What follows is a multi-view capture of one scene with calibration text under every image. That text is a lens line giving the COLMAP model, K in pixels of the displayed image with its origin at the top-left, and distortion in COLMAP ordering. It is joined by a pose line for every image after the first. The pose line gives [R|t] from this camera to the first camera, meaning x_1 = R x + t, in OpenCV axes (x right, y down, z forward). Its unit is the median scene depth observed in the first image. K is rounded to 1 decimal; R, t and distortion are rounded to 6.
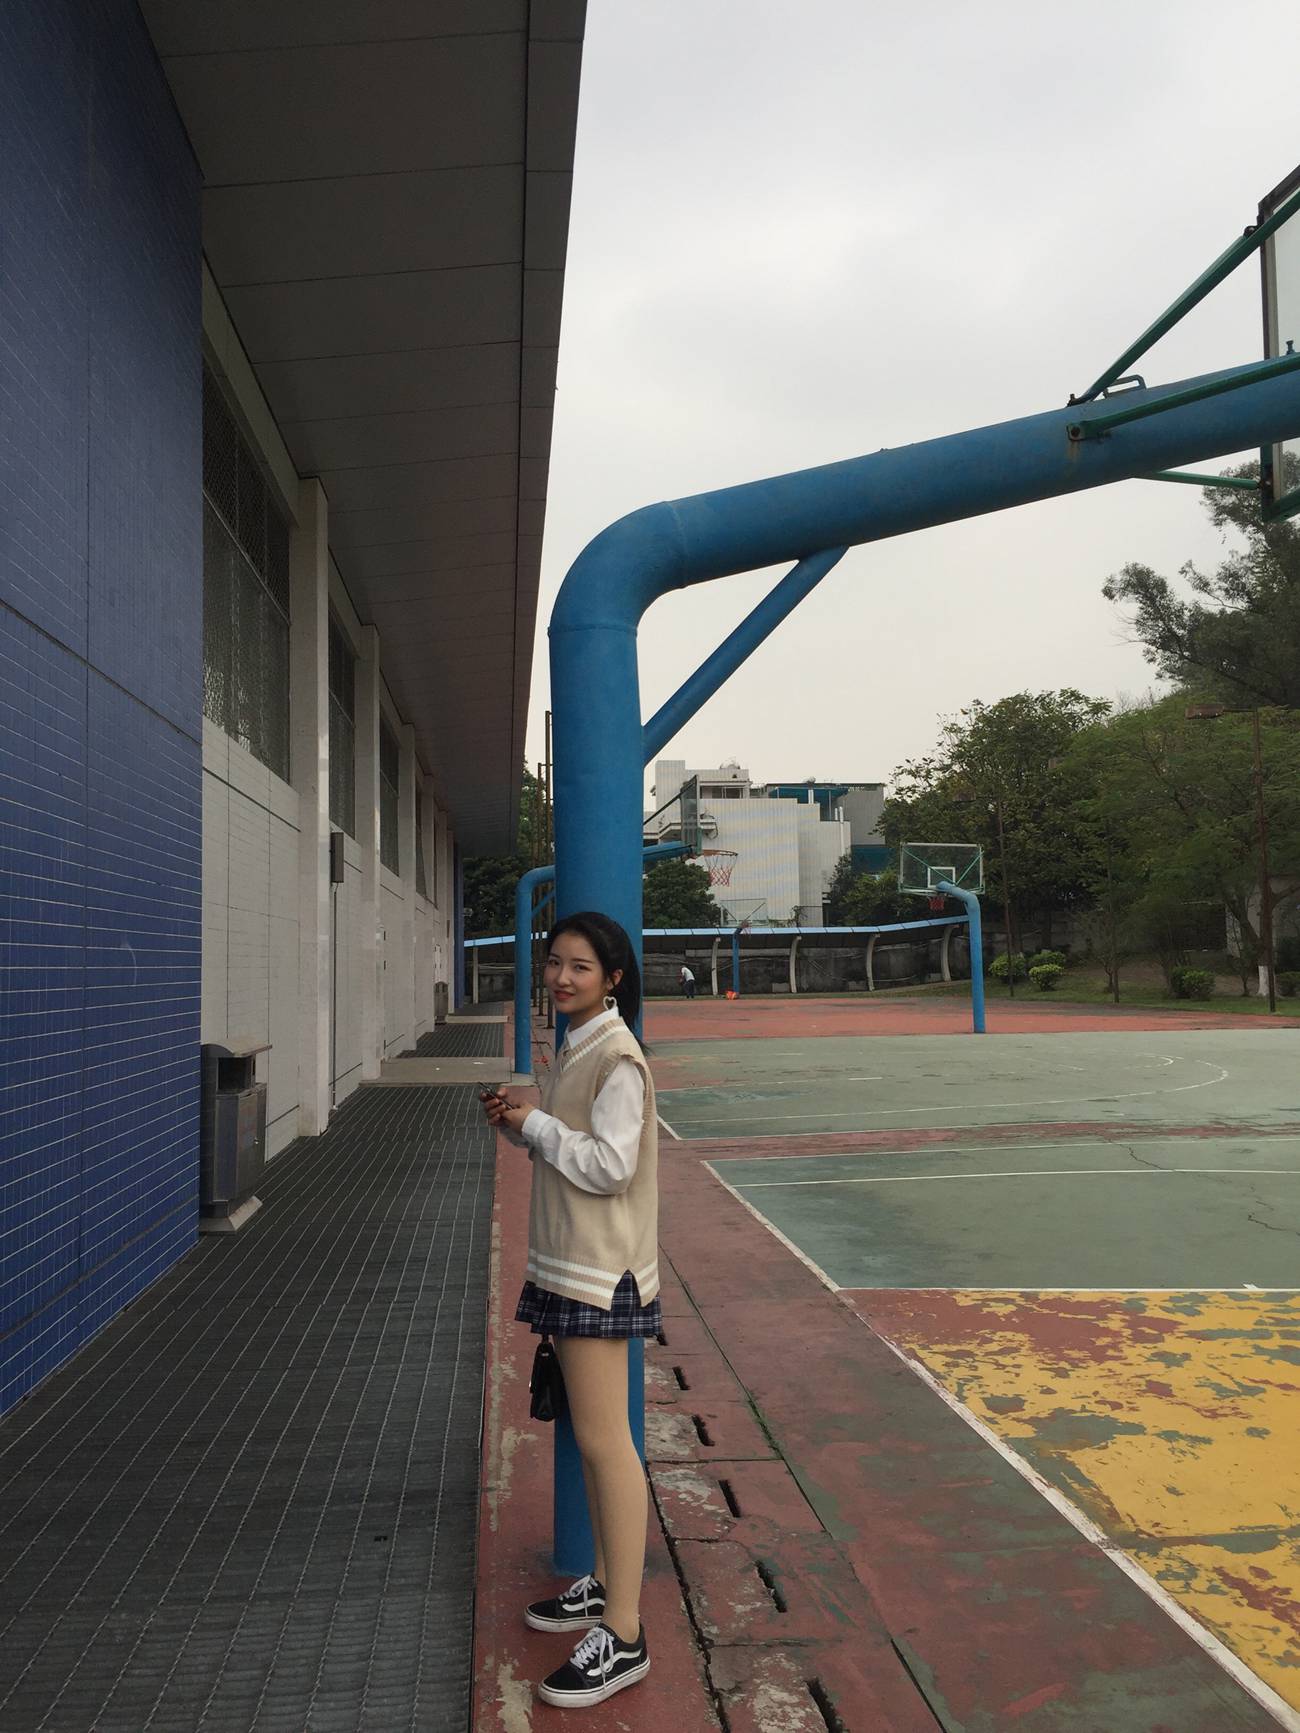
lens RADIAL K [[1485.8, 0, 605.5], [0, 1485.8, 786.4], [0, 0, 1]] dist [0.088235, -0.116597]
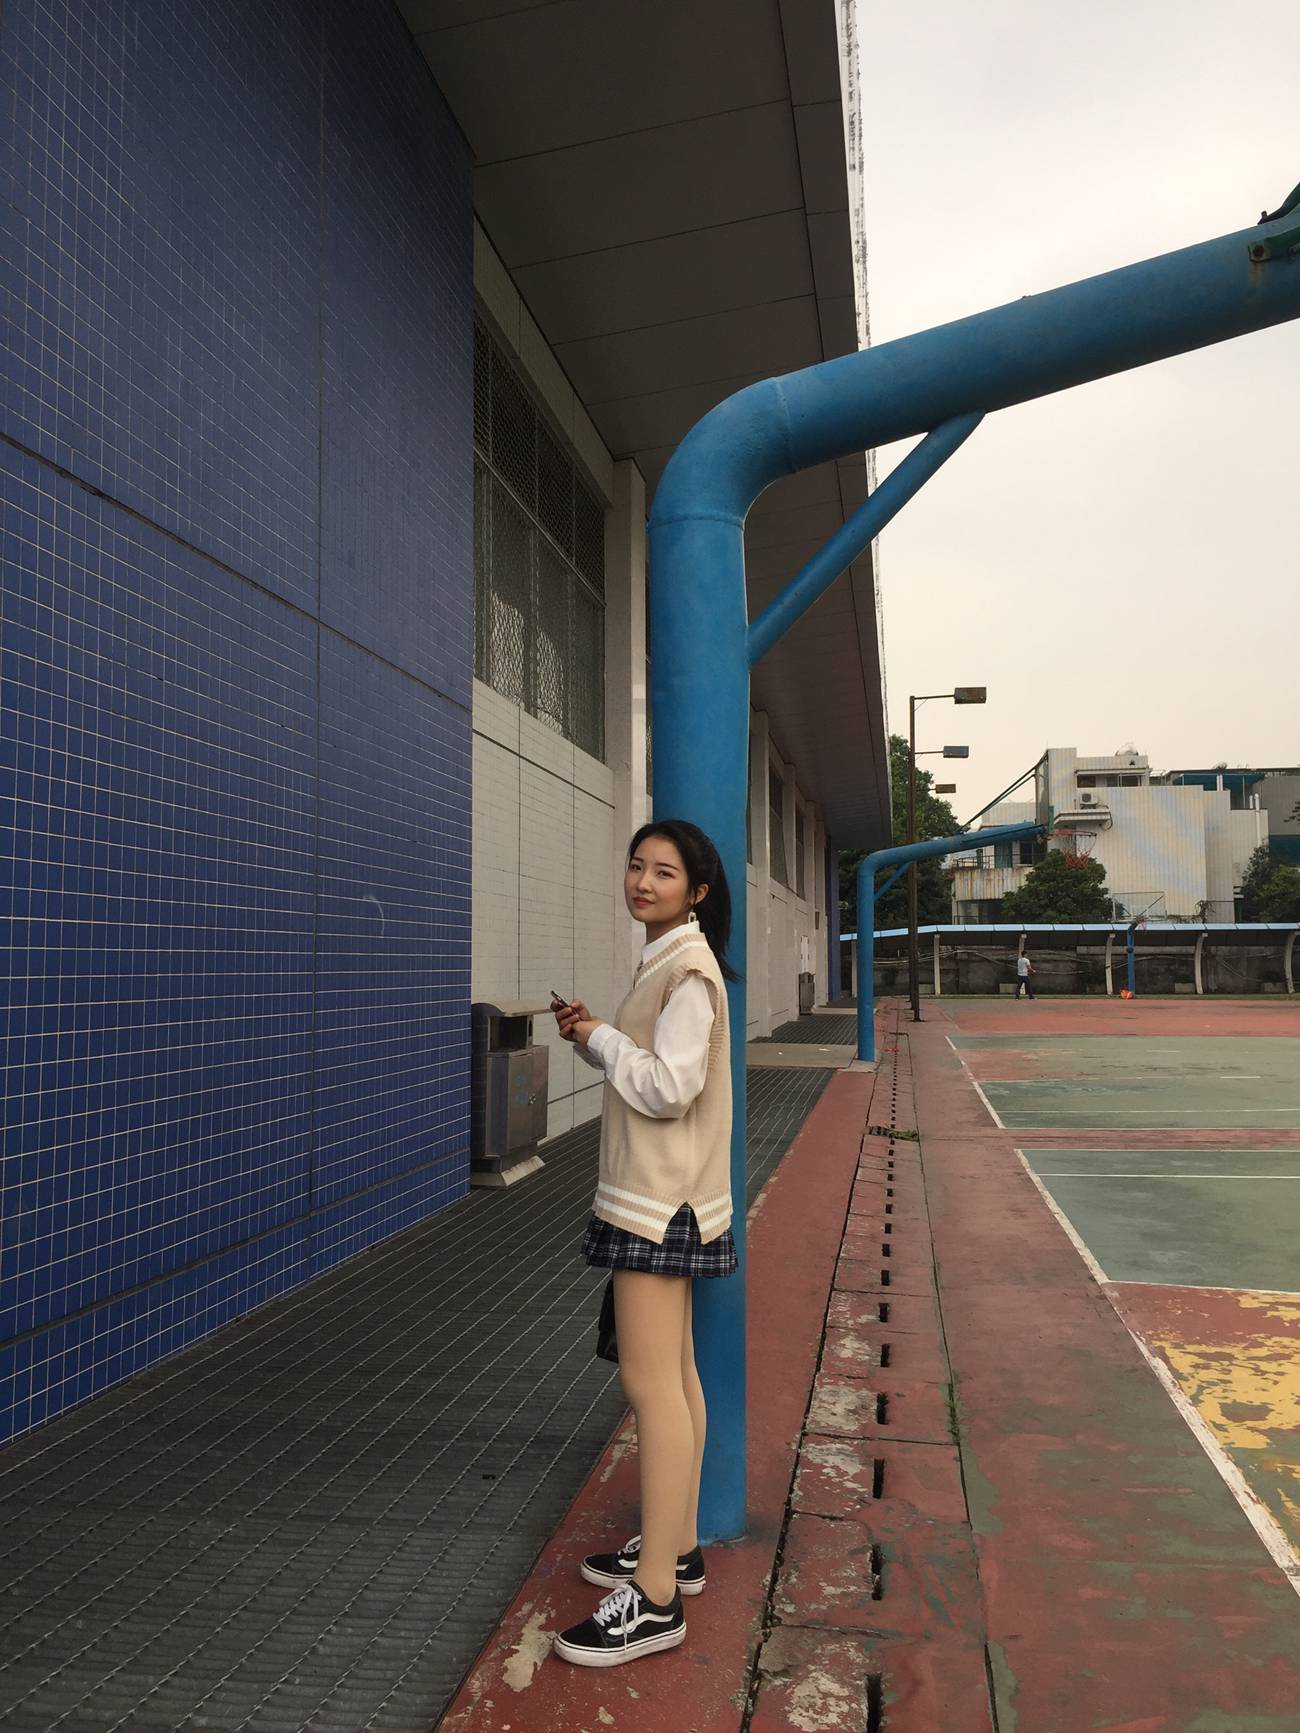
lens RADIAL K [[1485.8, 0, 601.2], [0, 1485.8, 783.8], [0, 0, 1]] dist [0.088235, -0.116597]
pose [[0.966321, -0.016188, -0.256829, 0.111872], [0.016402, 0.999865, -0.001311, 0.037863], [0.256815, -0.002946, 0.966456, 0.059052]]
